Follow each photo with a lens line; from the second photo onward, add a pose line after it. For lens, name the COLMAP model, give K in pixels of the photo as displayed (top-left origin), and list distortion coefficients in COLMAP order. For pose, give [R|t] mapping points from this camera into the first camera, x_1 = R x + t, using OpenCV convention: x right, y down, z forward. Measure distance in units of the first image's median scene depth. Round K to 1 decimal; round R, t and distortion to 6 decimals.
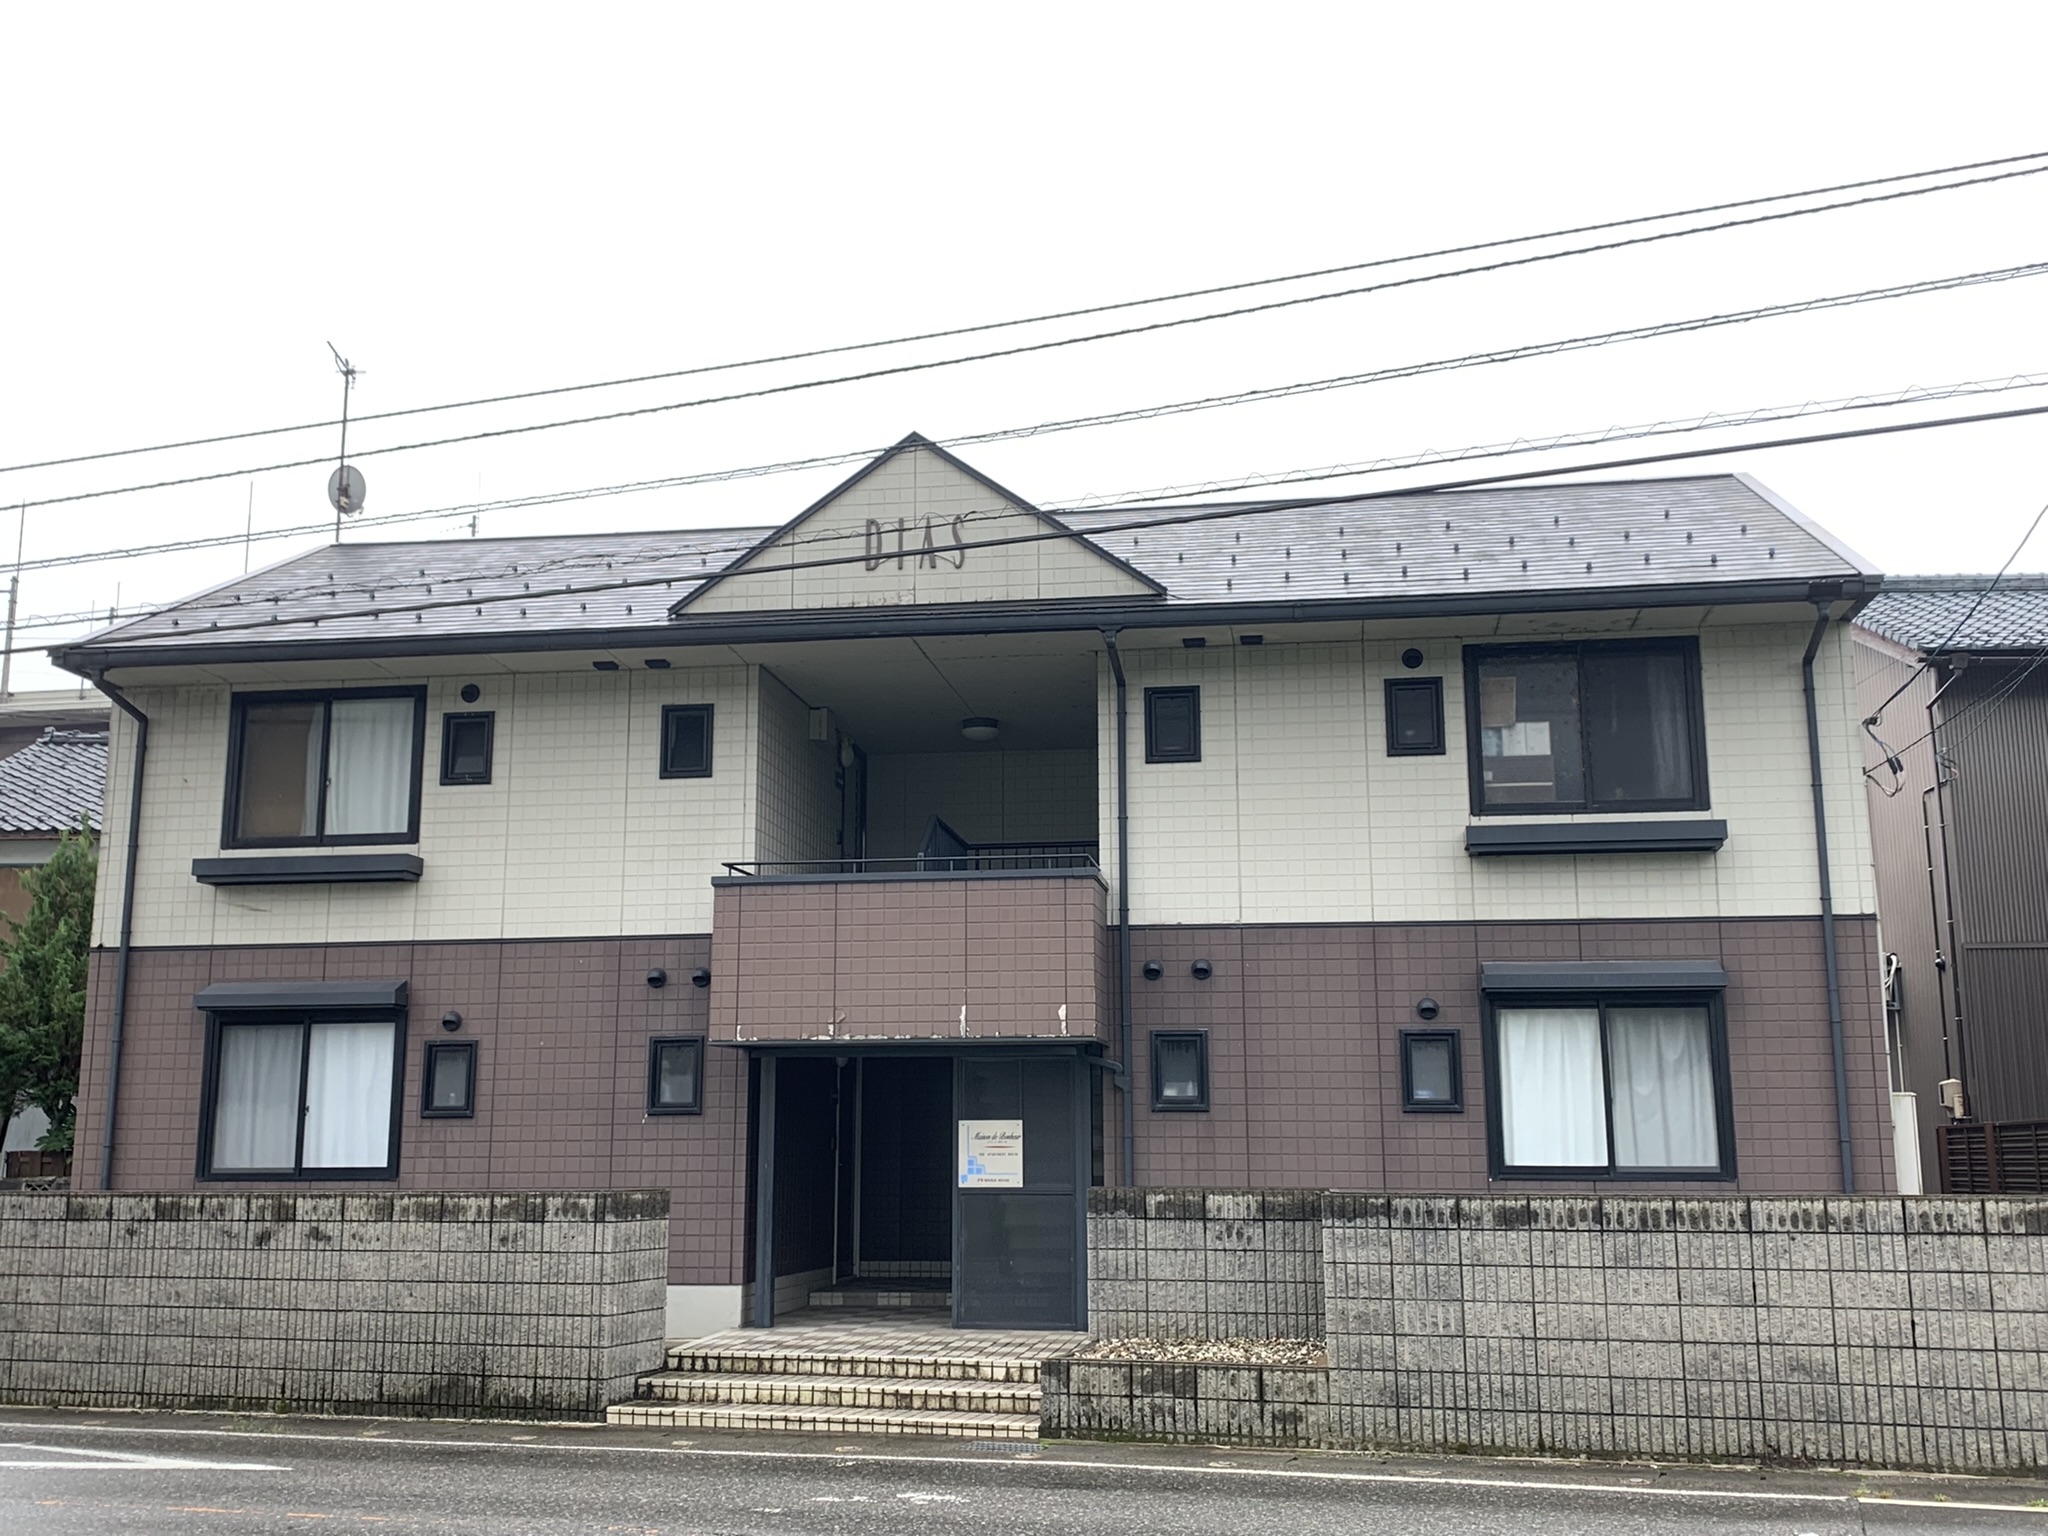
lens RADIAL K [[1957.0, 0, 1024.0], [0, 1957.0, 768.0], [0, 0, 1]] dist [0.113016, -0.197589]
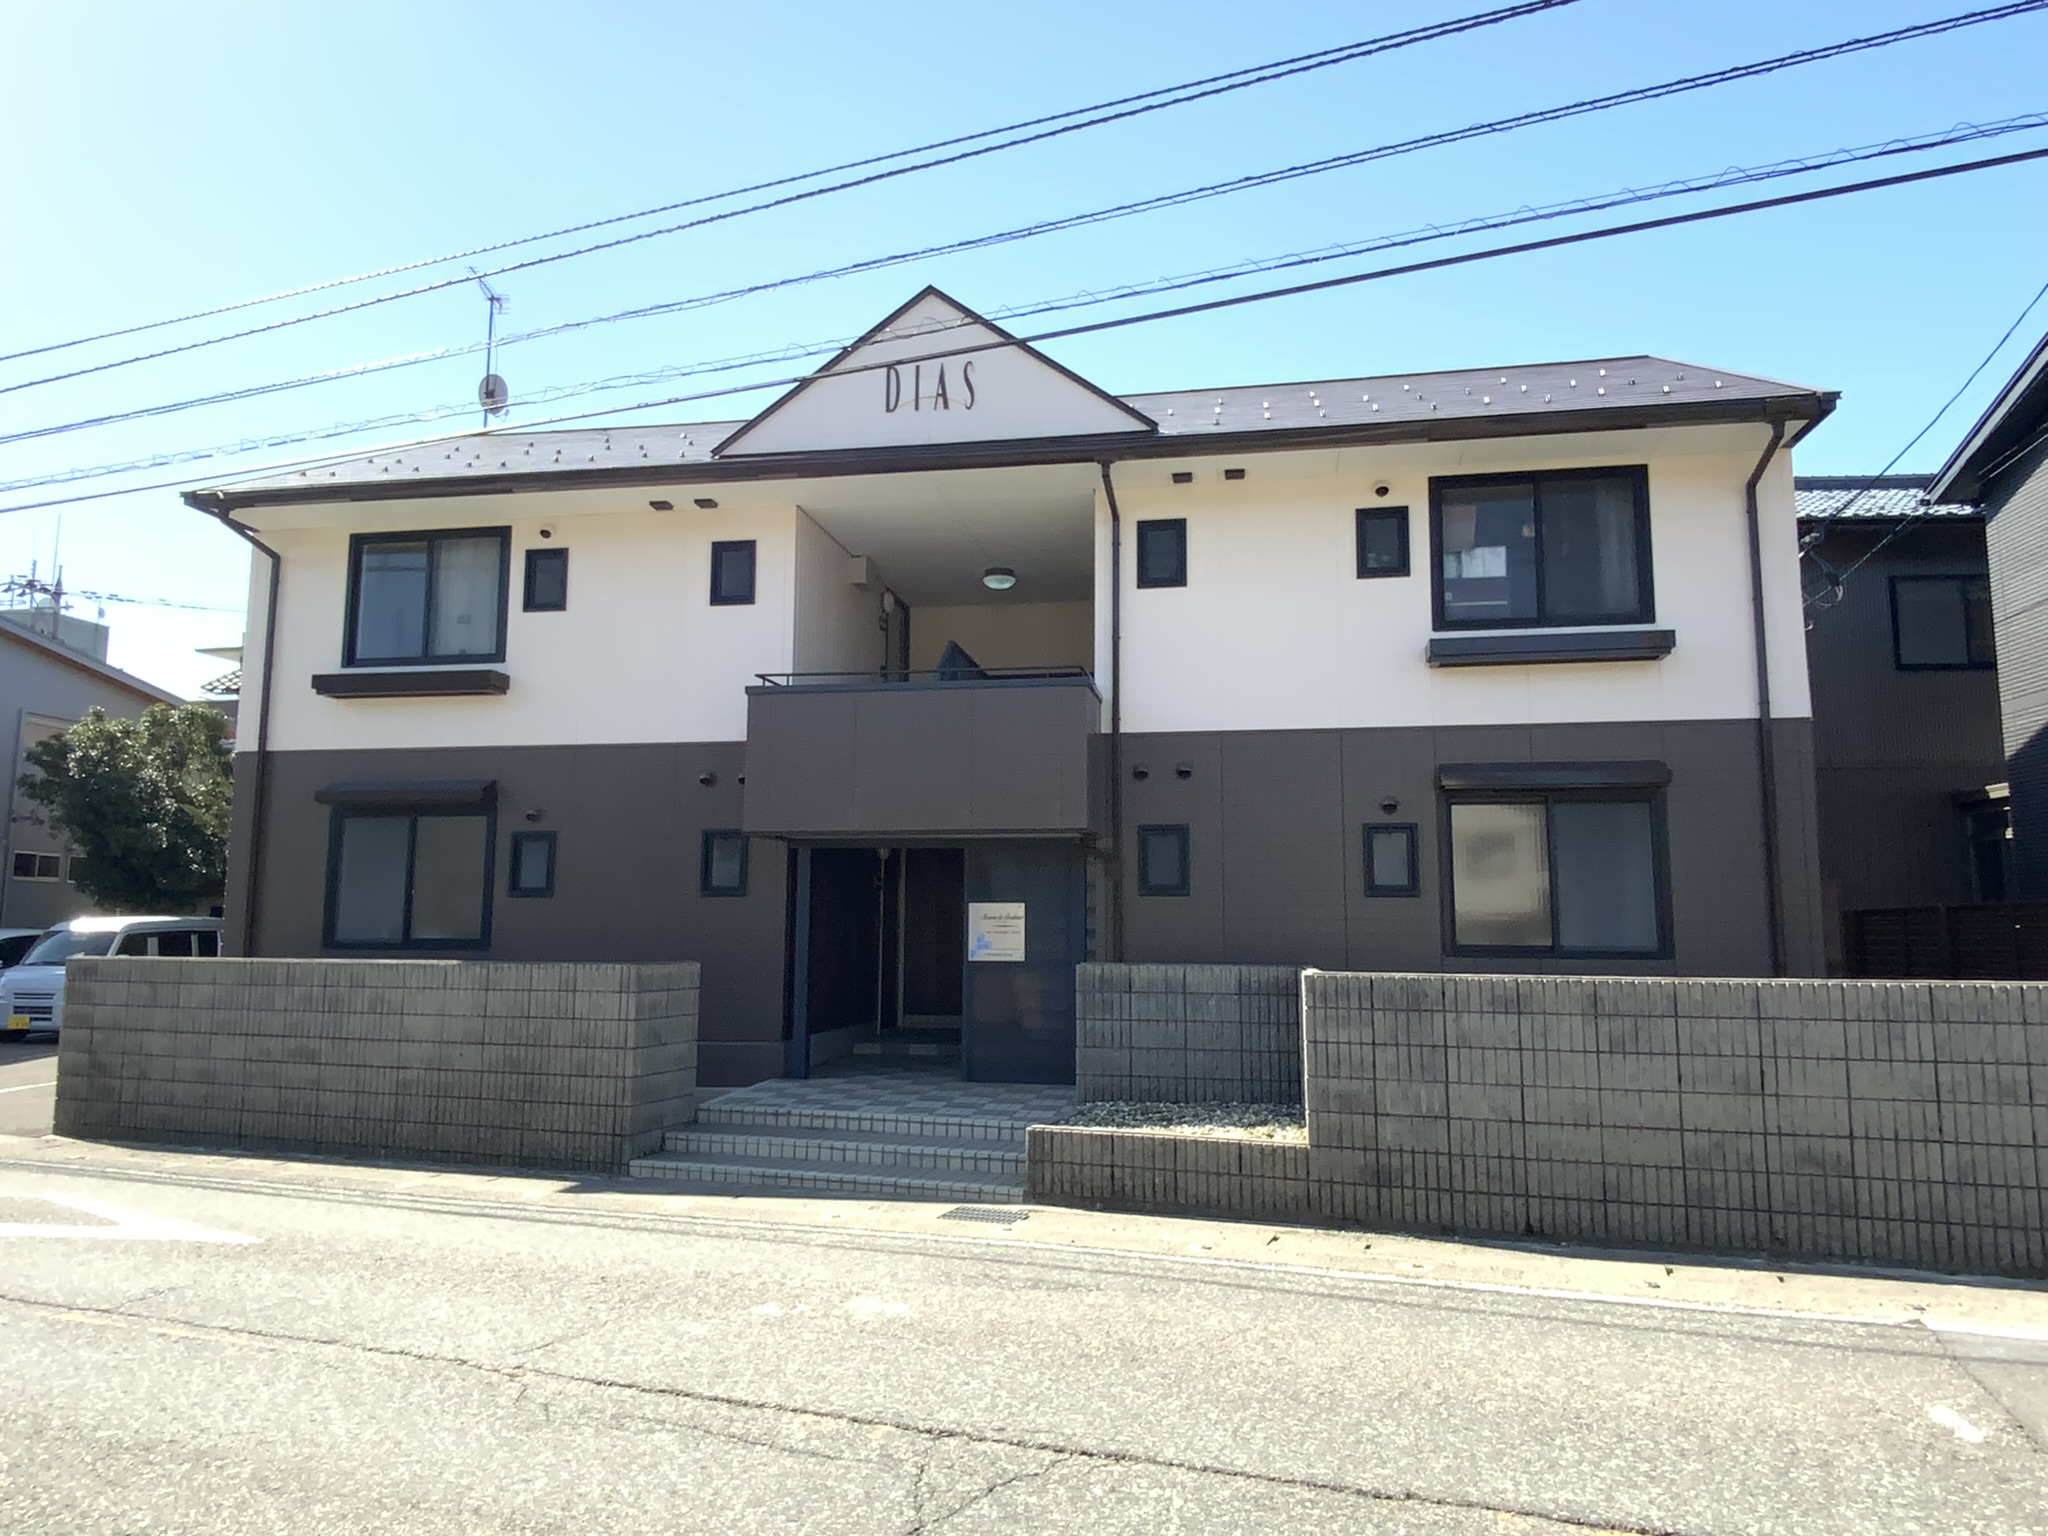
lens RADIAL K [[1426.5, 0, 1024.0], [0, 1426.5, 768.0], [0, 0, 1]] dist [0.093851, -0.129010]
pose [[0.999787, 0.003897, -0.020244, 0.016235], [-0.002233, 0.996663, 0.081597, 0.036548], [0.020495, -0.081535, 0.996460, 0.195534]]
